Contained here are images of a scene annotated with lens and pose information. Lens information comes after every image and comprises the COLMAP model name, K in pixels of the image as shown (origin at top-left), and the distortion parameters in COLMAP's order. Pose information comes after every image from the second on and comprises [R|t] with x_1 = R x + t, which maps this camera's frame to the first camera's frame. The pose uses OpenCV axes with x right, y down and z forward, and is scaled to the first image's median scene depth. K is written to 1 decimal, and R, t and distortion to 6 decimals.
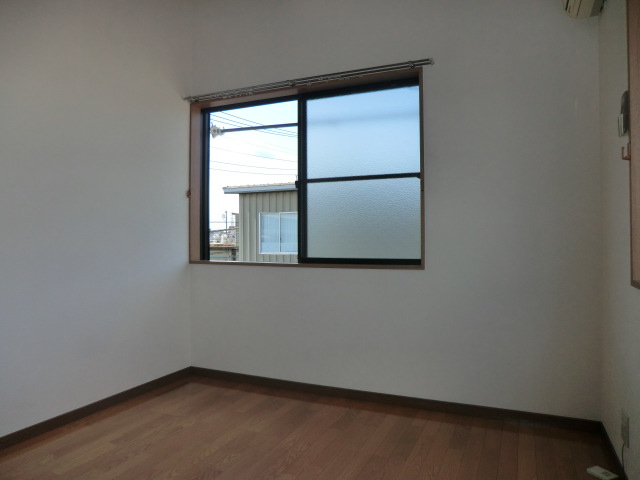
lens RADIAL K [[454.2, 0, 320.9], [0, 454.2, 239.9], [0, 0, 1]] dist [-0.070089, 0.044636]
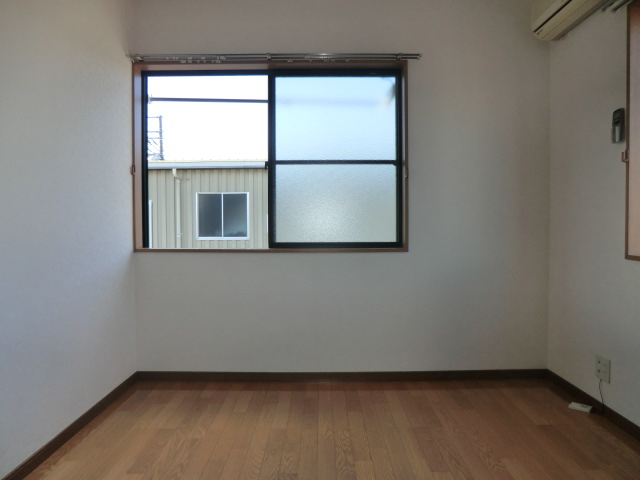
lens RADIAL K [[454.2, 0, 321.2], [0, 454.2, 239.6], [0, 0, 1]] dist [-0.070089, 0.044636]
pose [[0.913744, -0.013578, 0.406064, -0.344800], [0.000571, 0.999483, 0.032136, 0.002052], [-0.406291, -0.029132, 0.913279, 0.092020]]
